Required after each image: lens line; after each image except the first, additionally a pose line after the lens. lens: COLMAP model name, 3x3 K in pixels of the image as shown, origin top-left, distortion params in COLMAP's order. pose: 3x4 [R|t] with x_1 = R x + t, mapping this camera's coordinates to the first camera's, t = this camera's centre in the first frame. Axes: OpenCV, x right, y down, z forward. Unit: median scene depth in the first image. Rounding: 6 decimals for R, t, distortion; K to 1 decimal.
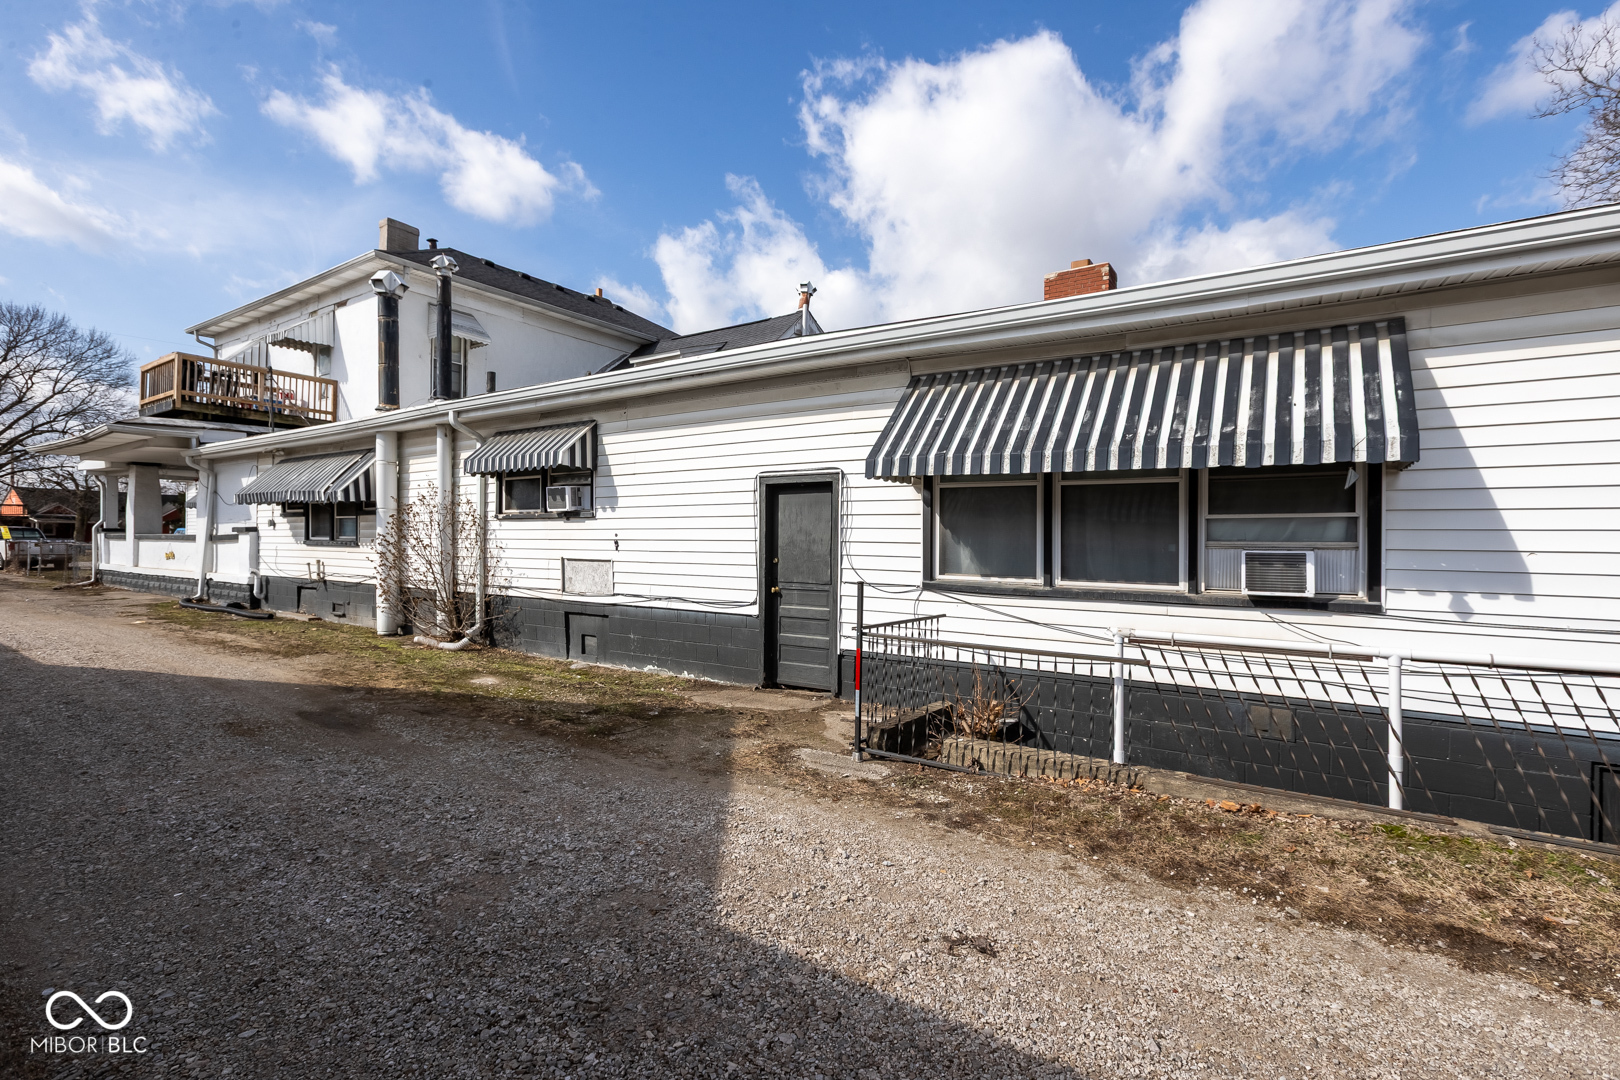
lens RADIAL K [[731.4, 0, 810.0], [0, 731.4, 540.0], [0, 0, 1]] dist [-0.001988, 0.000409]
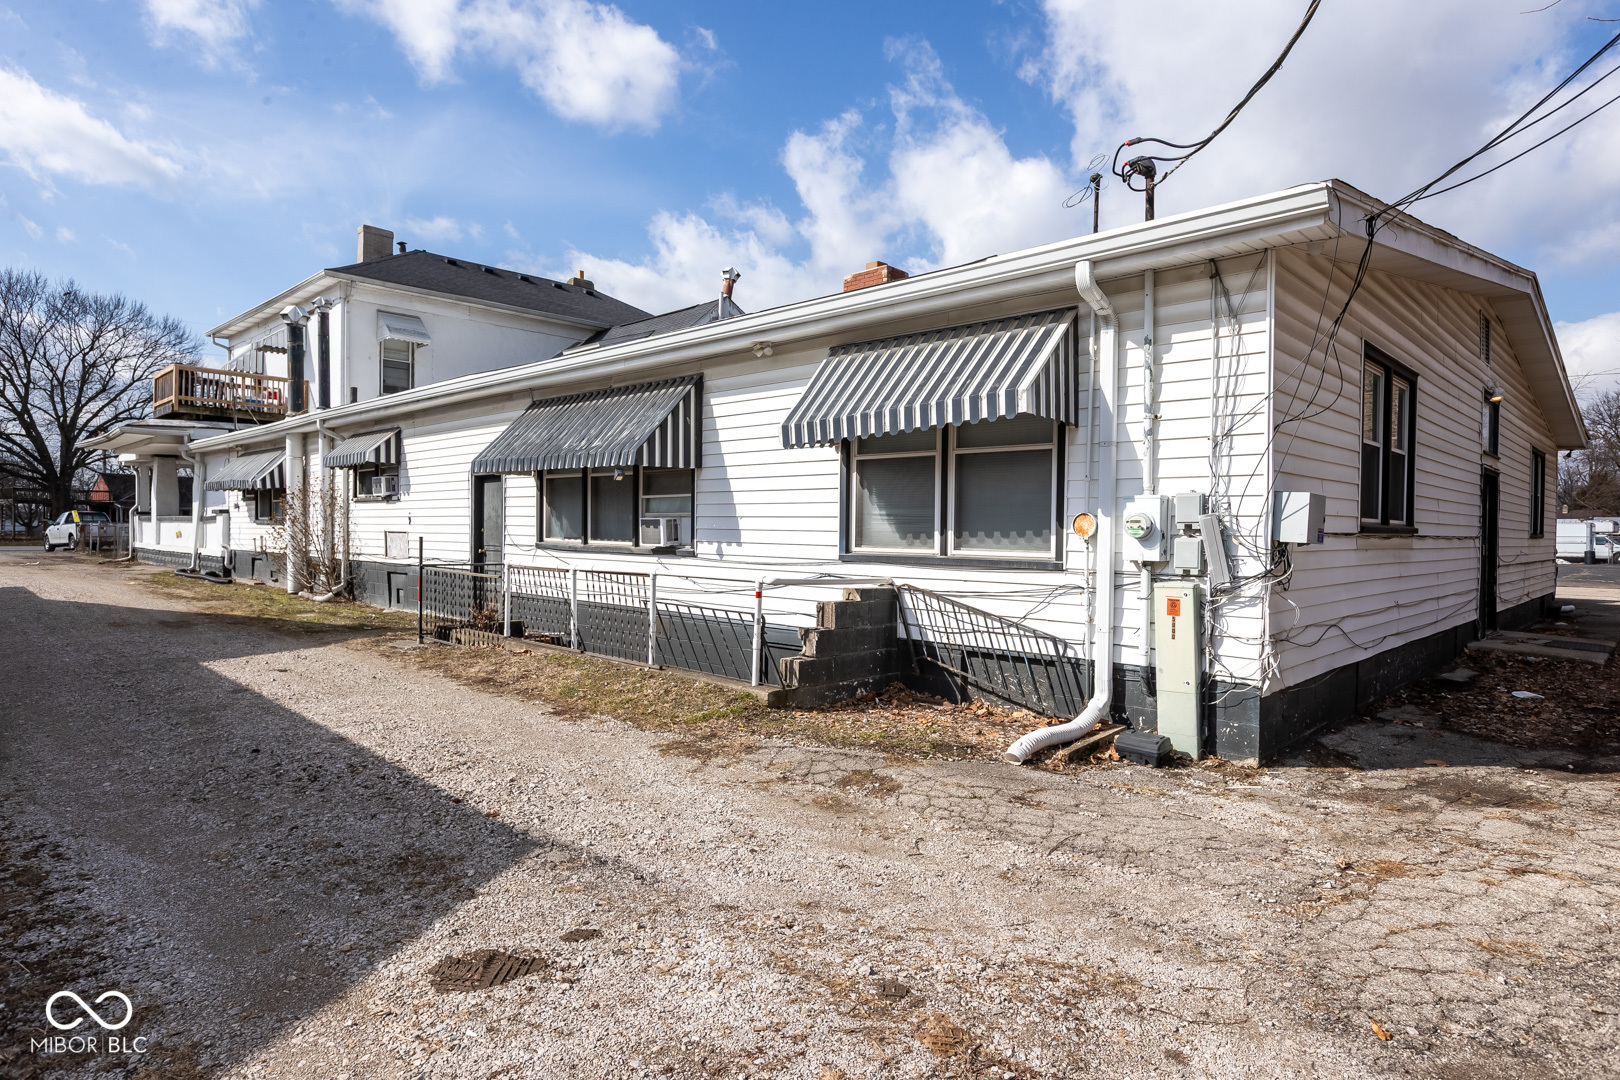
lens RADIAL K [[938.0, 0, 811.9], [0, 938.0, 502.6], [0, 0, 1]] dist [0.003082, 0.000409]
pose [[0.980682, -0.015704, -0.194979, 0.544157], [0.013358, 0.999822, -0.013339, 0.004850], [0.195153, 0.010477, 0.980717, -0.372095]]
